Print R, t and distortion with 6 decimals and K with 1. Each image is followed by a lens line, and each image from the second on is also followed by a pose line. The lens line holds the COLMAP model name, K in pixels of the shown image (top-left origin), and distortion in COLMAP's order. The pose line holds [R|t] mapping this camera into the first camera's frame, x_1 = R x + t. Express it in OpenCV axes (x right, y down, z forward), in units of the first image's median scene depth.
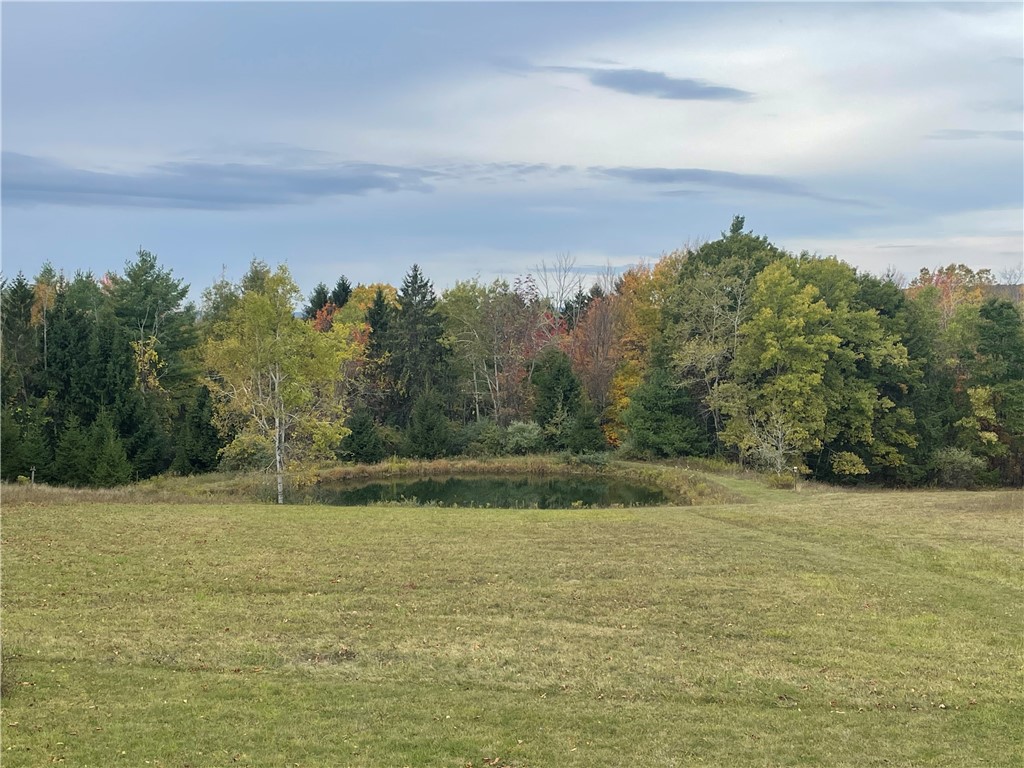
lens RADIAL K [[1396.0, 0, 526.7], [0, 1396.0, 374.1], [0, 0, 1]] dist [0.079841, 0.000000]
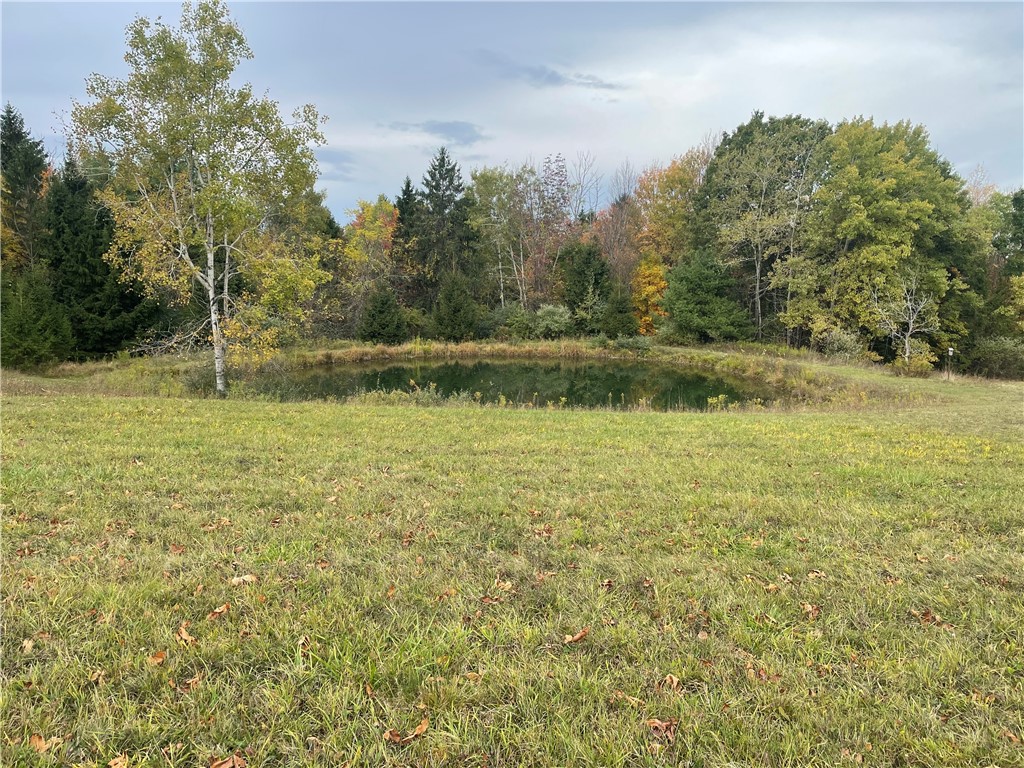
lens RADIAL K [[732.9, 0, 508.7], [0, 732.9, 386.5], [0, 0, 1]] dist [-0.008203, -0.002033]
pose [[0.999913, 0.012216, 0.005025, -0.036478], [-0.012646, 0.995194, 0.097106, 0.042892], [-0.003814, -0.097161, 0.995261, 0.507945]]
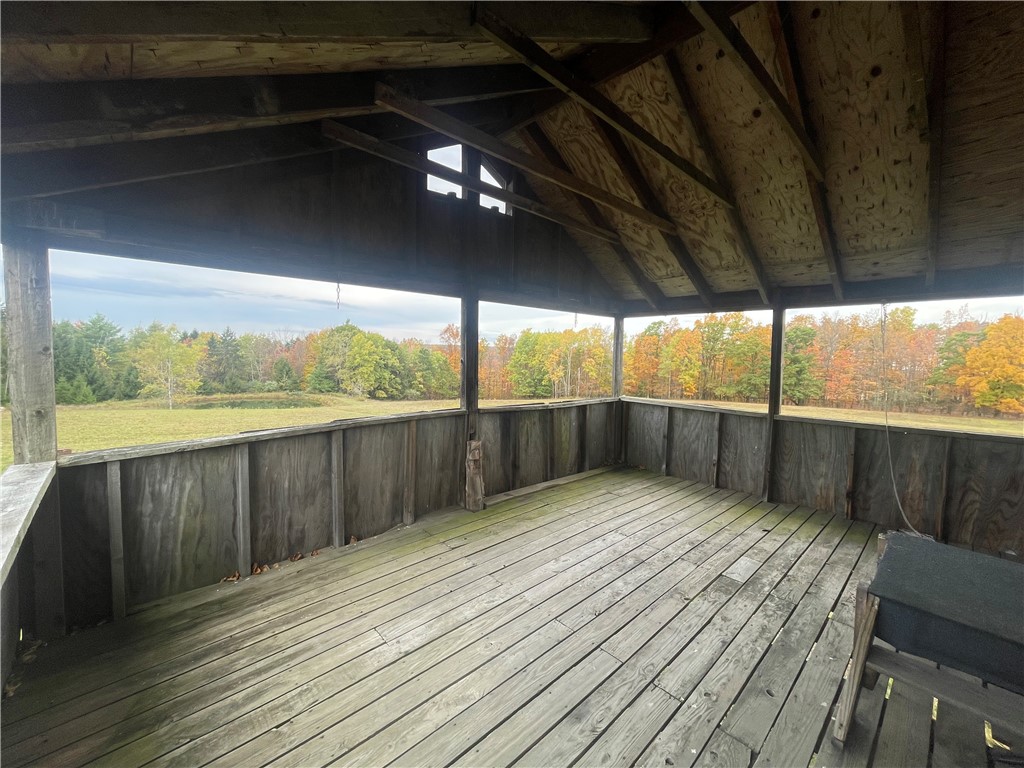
lens RADIAL K [[413.5, 0, 514.1], [0, 413.5, 378.8], [0, 0, 1]] dist [-0.007208, 0.002430]
pose [[0.859676, 0.009441, 0.510753, -0.006476], [-0.021364, 0.999619, 0.017482, 0.002510], [-0.510393, -0.025940, 0.859550, -0.029672]]
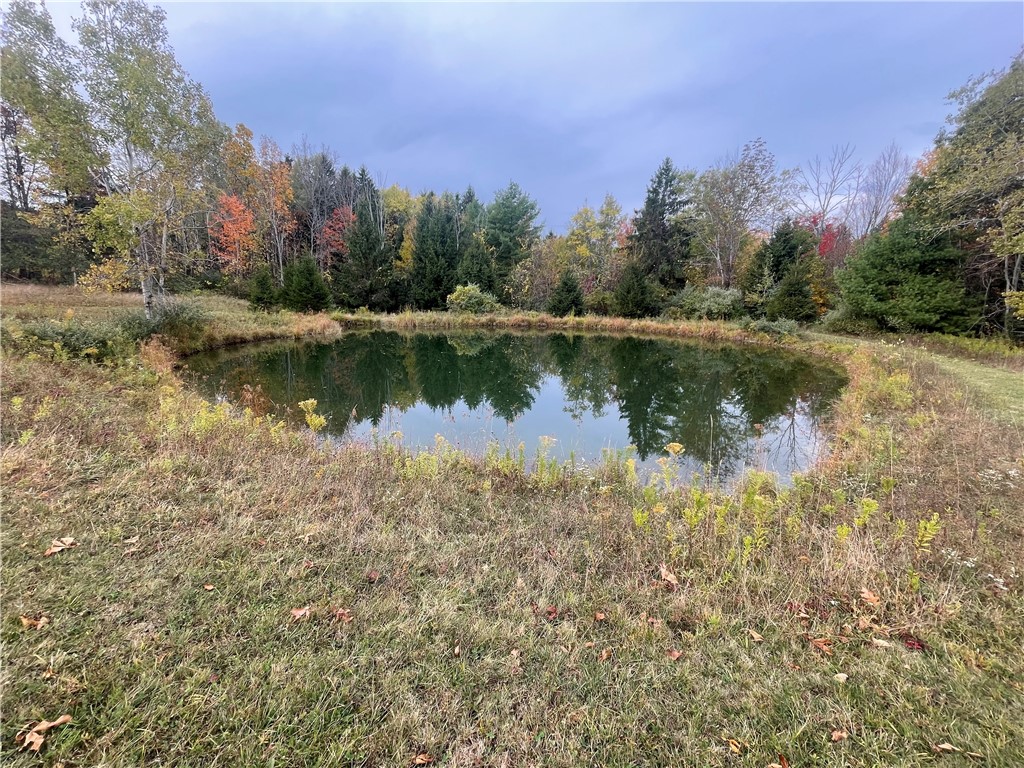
lens RADIAL K [[413.5, 0, 517.5], [0, 413.5, 374.1], [0, 0, 1]] dist [-0.007208, 0.002430]
pose [[0.719117, 0.152693, -0.677906, 0.107539], [-0.042510, 0.983399, 0.176409, 0.050936], [0.693588, -0.098041, 0.713669, 0.705134]]
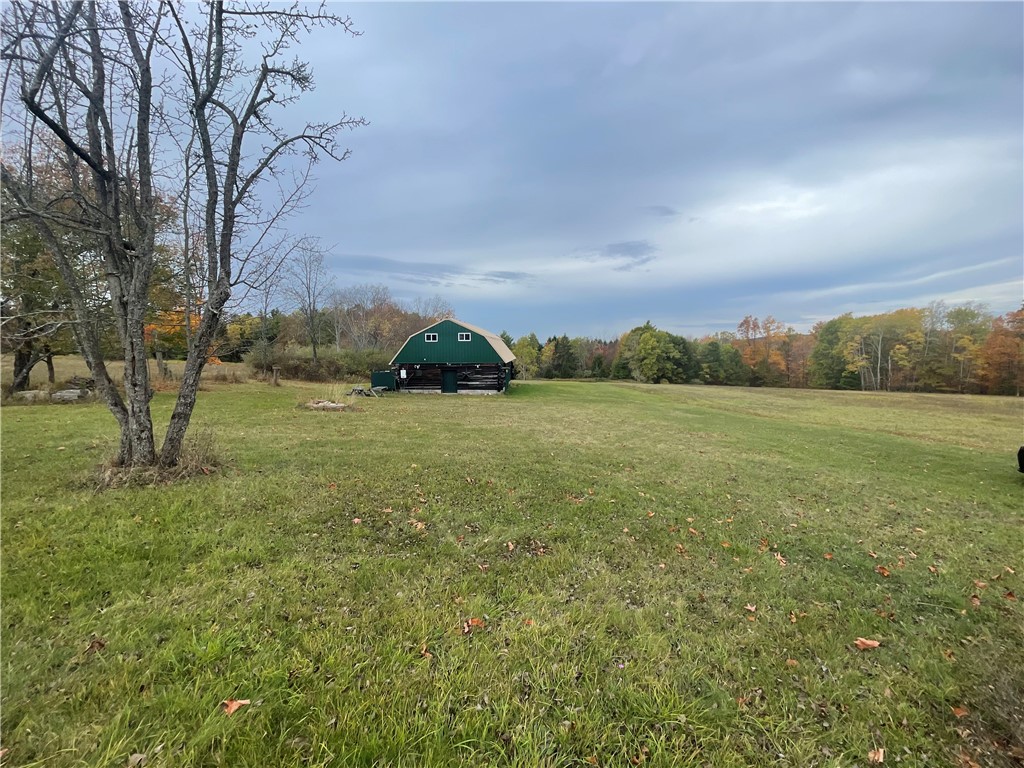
lens RADIAL K [[462.6, 0, 502.8], [0, 462.6, 380.5], [0, 0, 1]] dist [-0.017632, -0.000443]
pose [[0.955668, 0.023563, -0.293501, 0.168968], [-0.013178, 0.999217, 0.037309, 0.016608], [0.294150, -0.031788, 0.955231, -0.425952]]
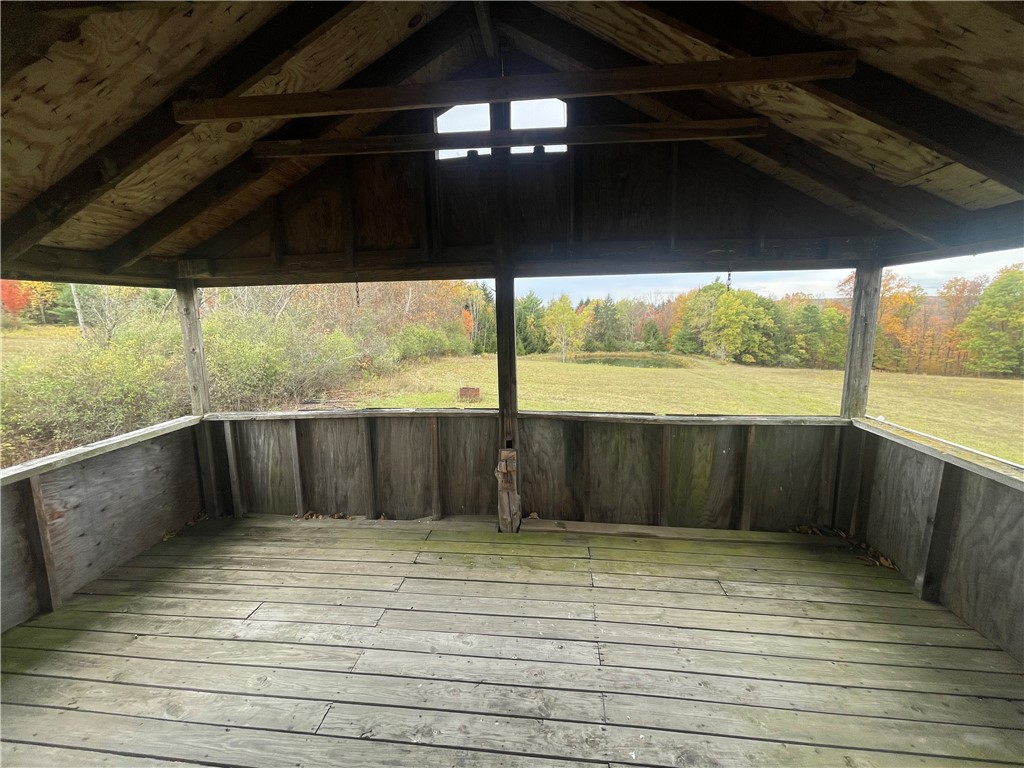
lens RADIAL K [[413.5, 0, 510.8], [0, 413.5, 379.1], [0, 0, 1]] dist [-0.007208, 0.002430]
pose [[0.948889, 0.057263, -0.310371, 0.017621], [-0.017145, 0.991303, 0.130478, -0.000390], [0.315143, -0.118488, 0.941618, -0.024995]]
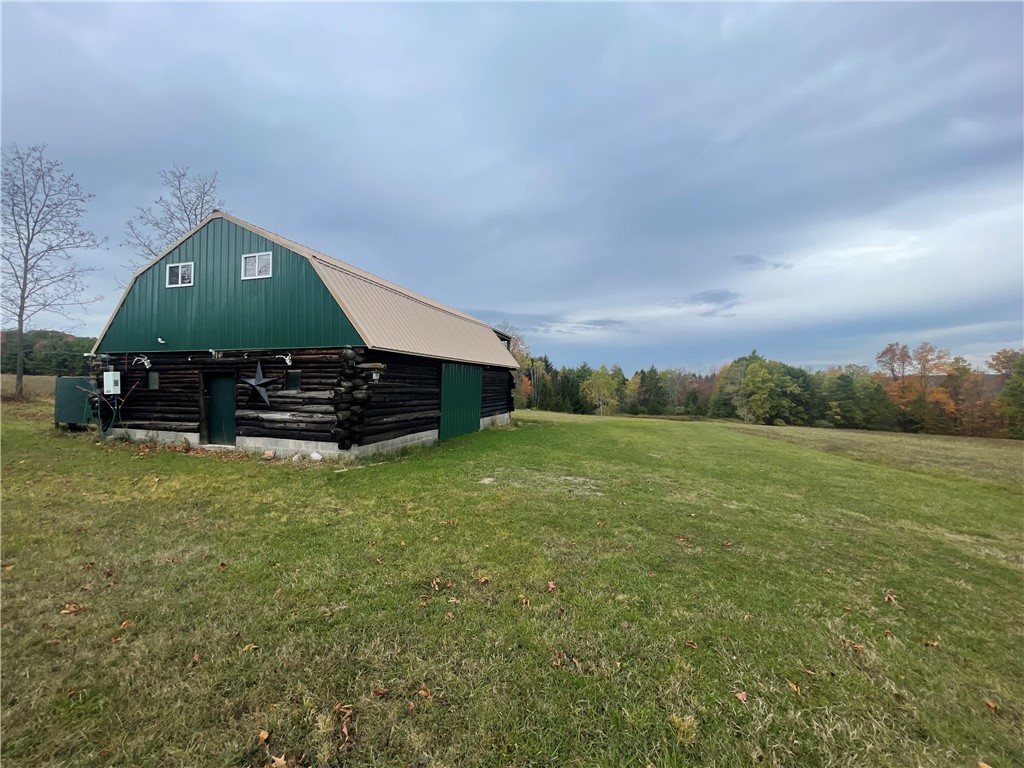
lens RADIAL K [[413.5, 0, 509.6], [0, 413.5, 381.9], [0, 0, 1]] dist [-0.007208, 0.002430]
pose [[0.873894, 0.012393, -0.485958, 0.139450], [-0.034235, 0.998762, -0.036094, 0.024866], [0.484909, 0.048179, 0.873237, -0.180810]]
